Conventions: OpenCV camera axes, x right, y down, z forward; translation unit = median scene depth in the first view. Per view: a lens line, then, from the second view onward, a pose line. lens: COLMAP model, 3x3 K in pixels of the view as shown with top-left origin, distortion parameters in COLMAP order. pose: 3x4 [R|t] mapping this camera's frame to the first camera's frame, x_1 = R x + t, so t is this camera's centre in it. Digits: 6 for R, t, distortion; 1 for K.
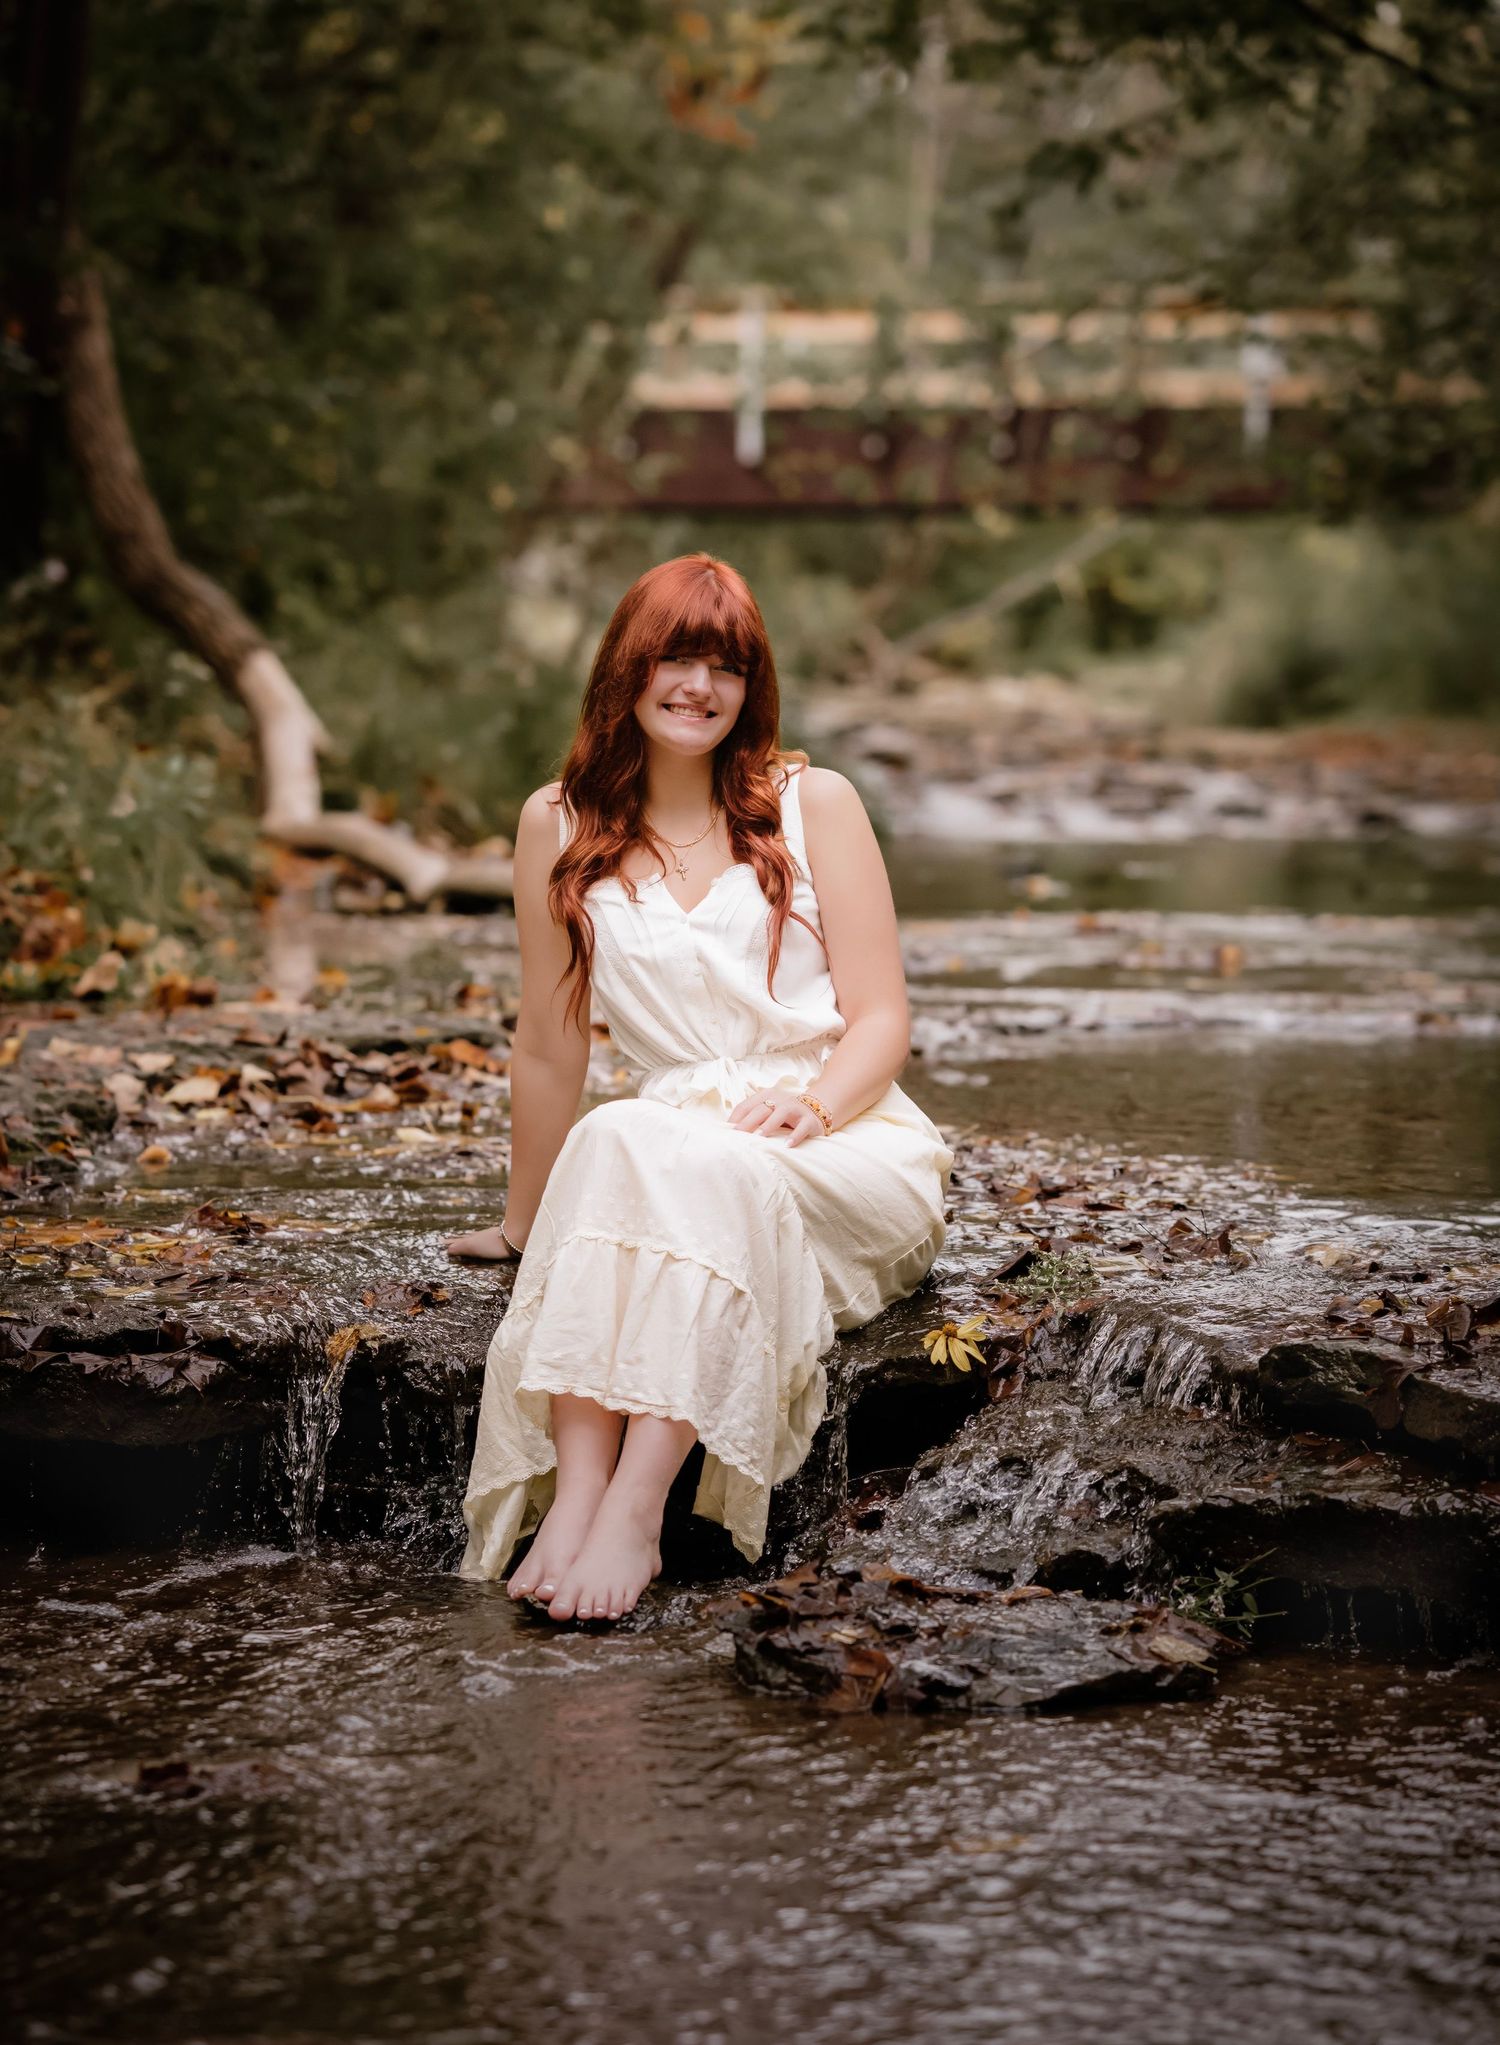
lens RADIAL K [[5566.0, 0, 750.0], [0, 5566.0, 1022.5], [0, 0, 1]] dist [0.014383, -0.269625]
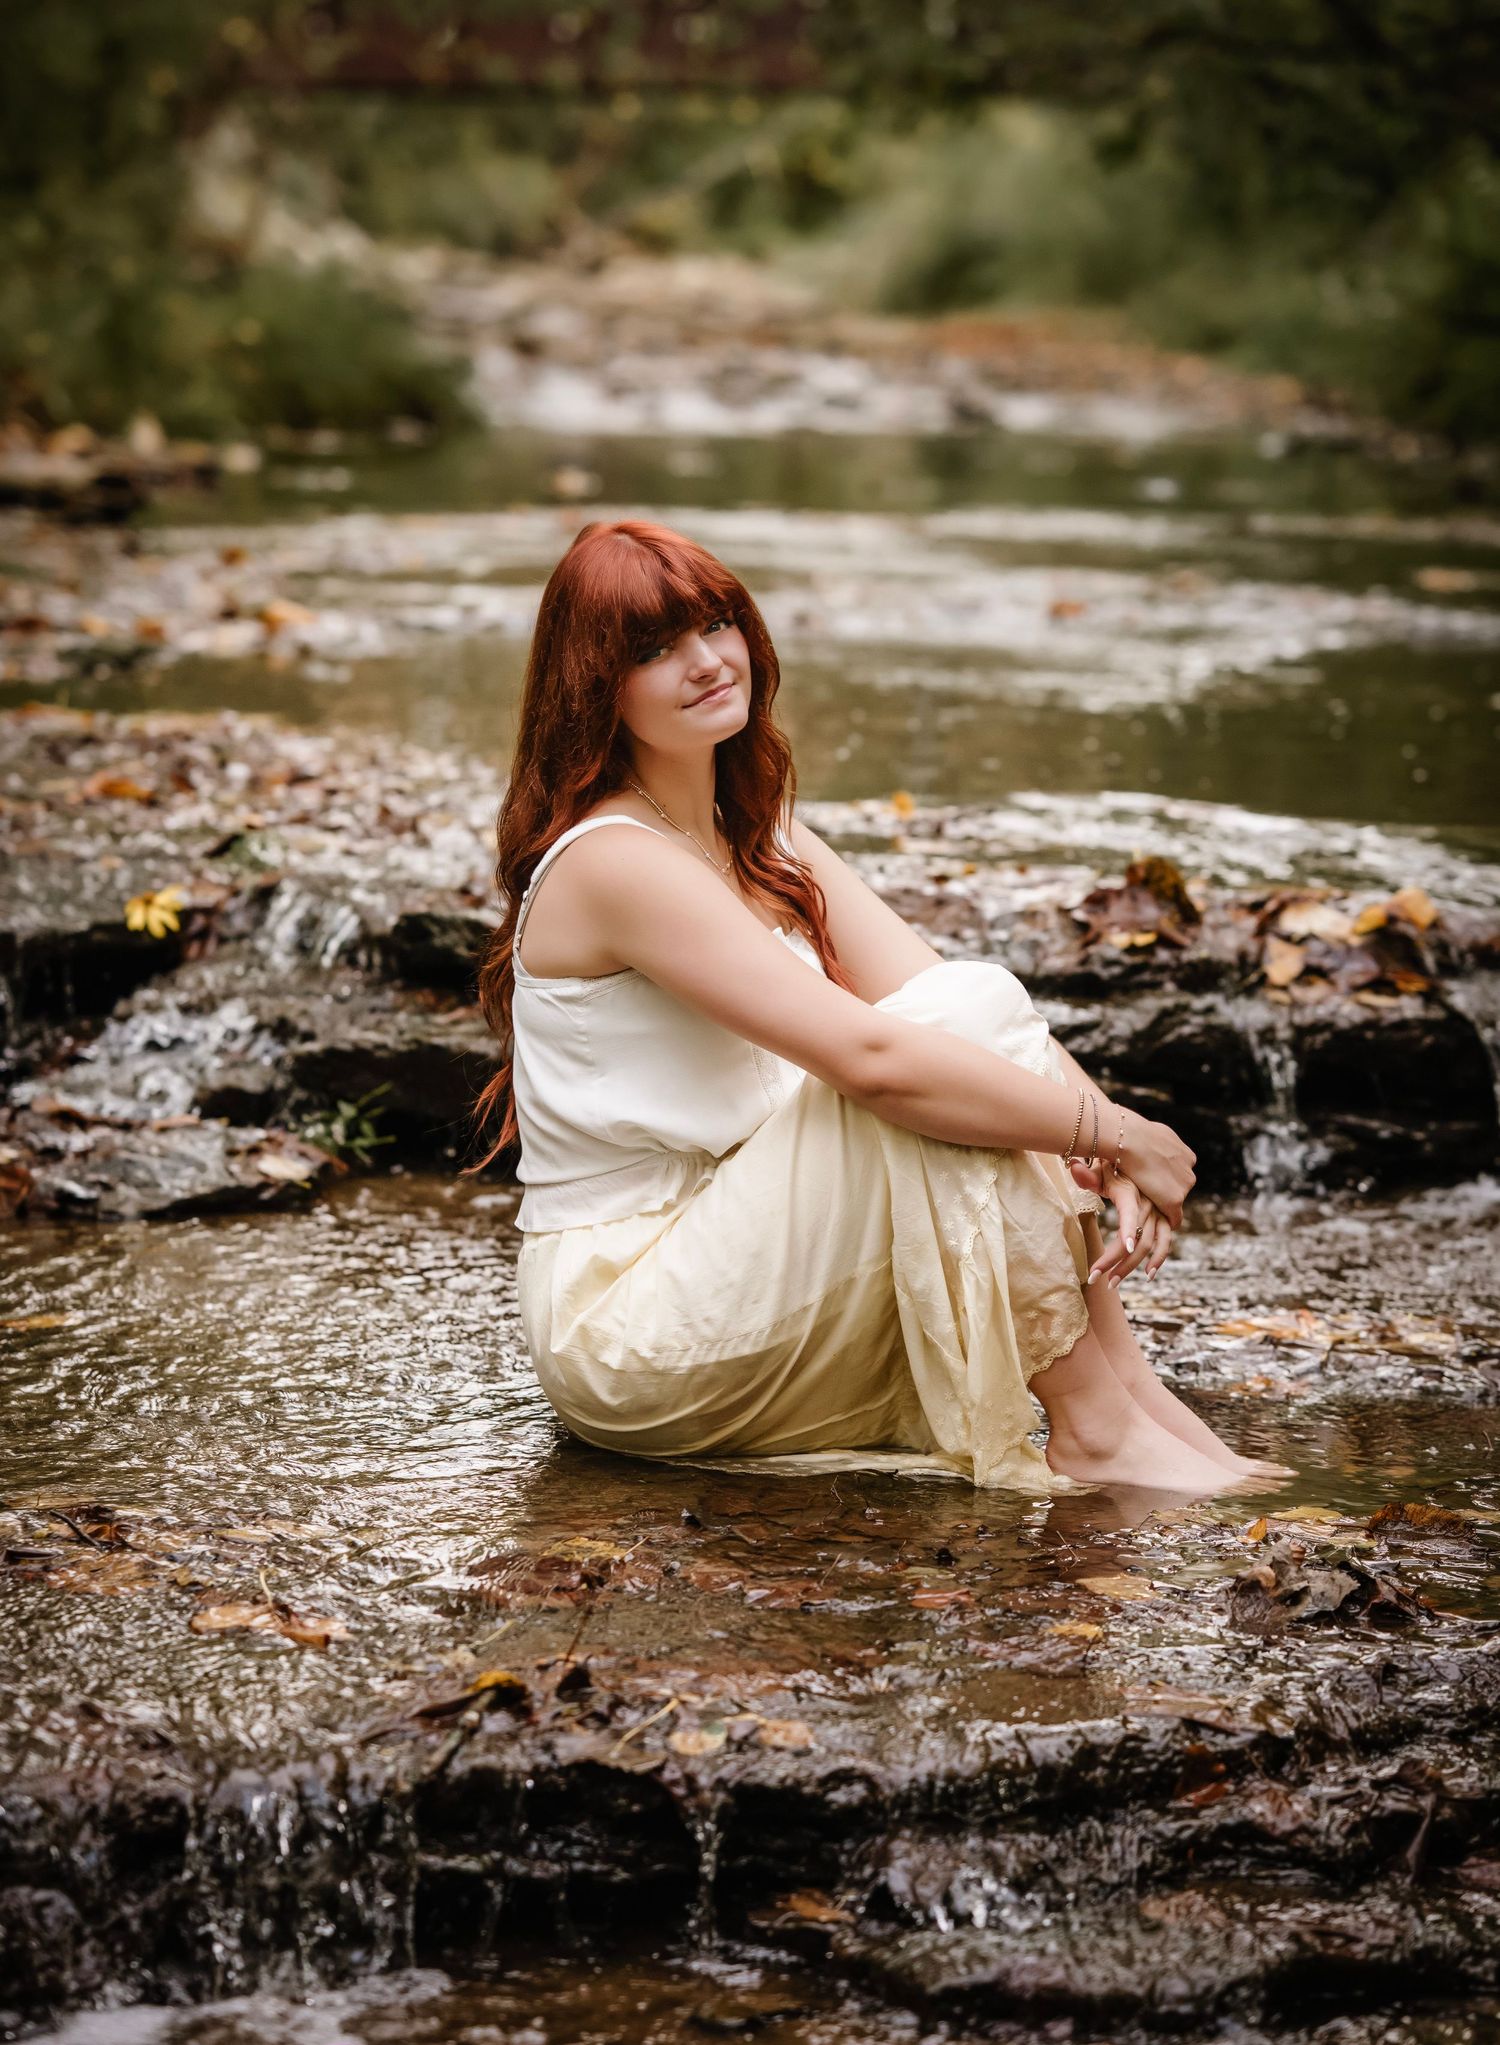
lens RADIAL K [[5566.0, 0, 750.0], [0, 5566.0, 1022.5], [0, 0, 1]] dist [0.014383, -0.269625]
pose [[0.999154, 0.003713, 0.040969, 0.118237], [-0.006855, 0.997022, 0.076817, -0.009472], [-0.040562, -0.077032, 0.996203, -0.170840]]
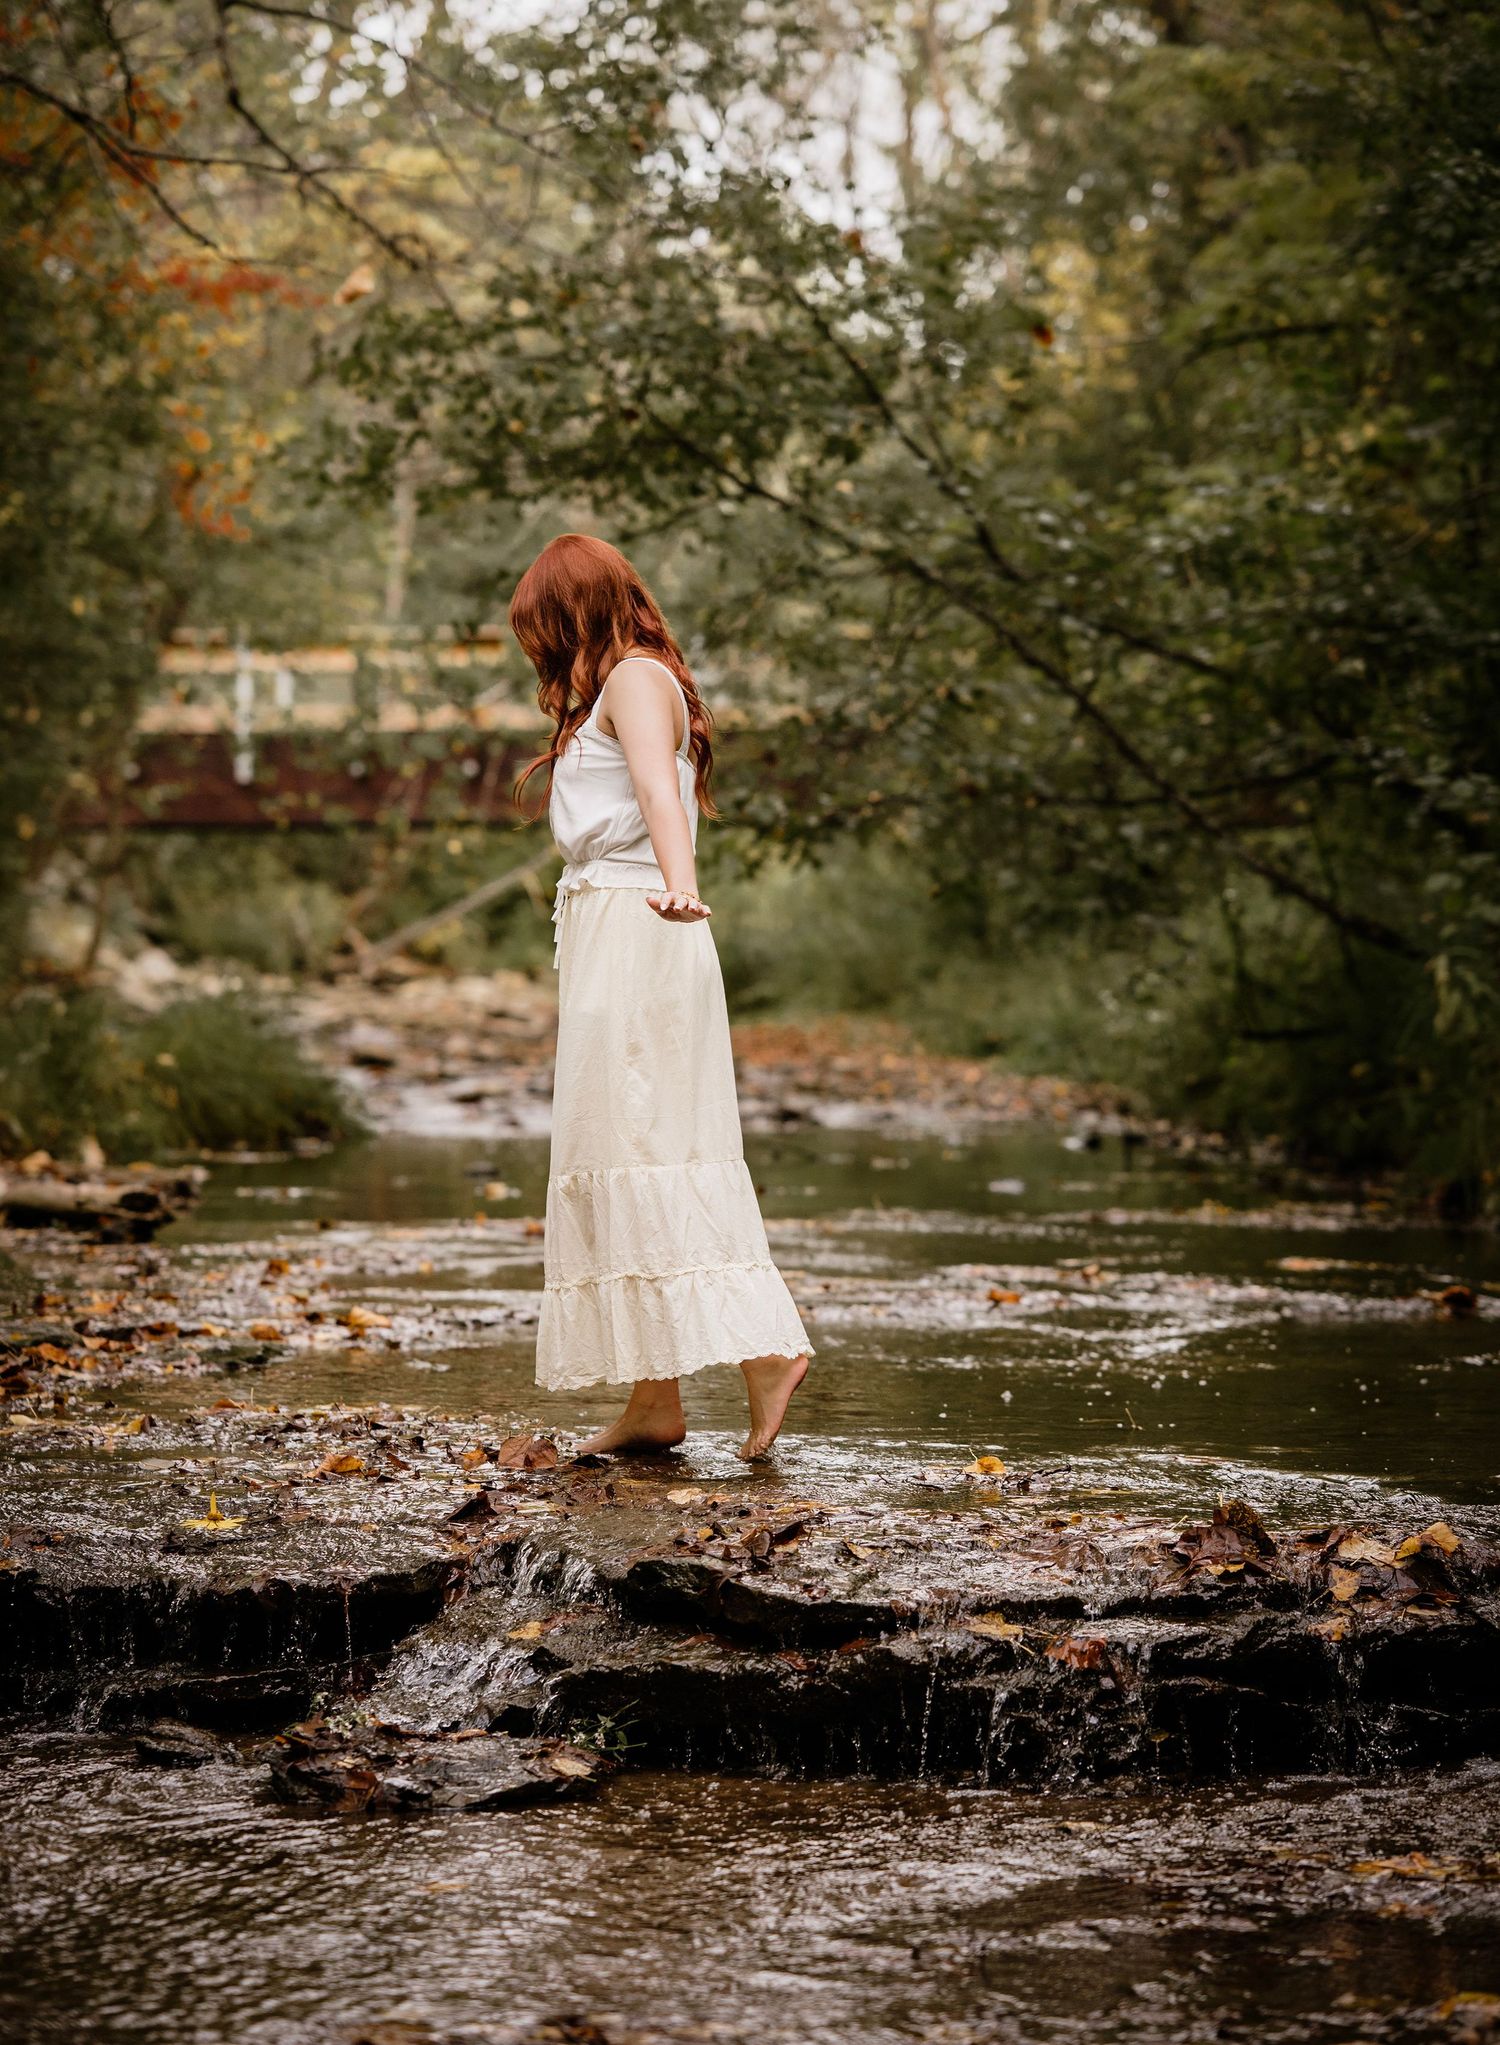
lens RADIAL K [[5232.0, 0, 727.3], [0, 5232.0, 1025.4], [0, 0, 1]] dist [-0.010689, 0.159263]
pose [[0.995679, -0.009558, 0.092372, -0.008225], [0.013891, 0.998827, -0.046379, -0.018739], [-0.091820, 0.047461, 0.994644, -0.376967]]
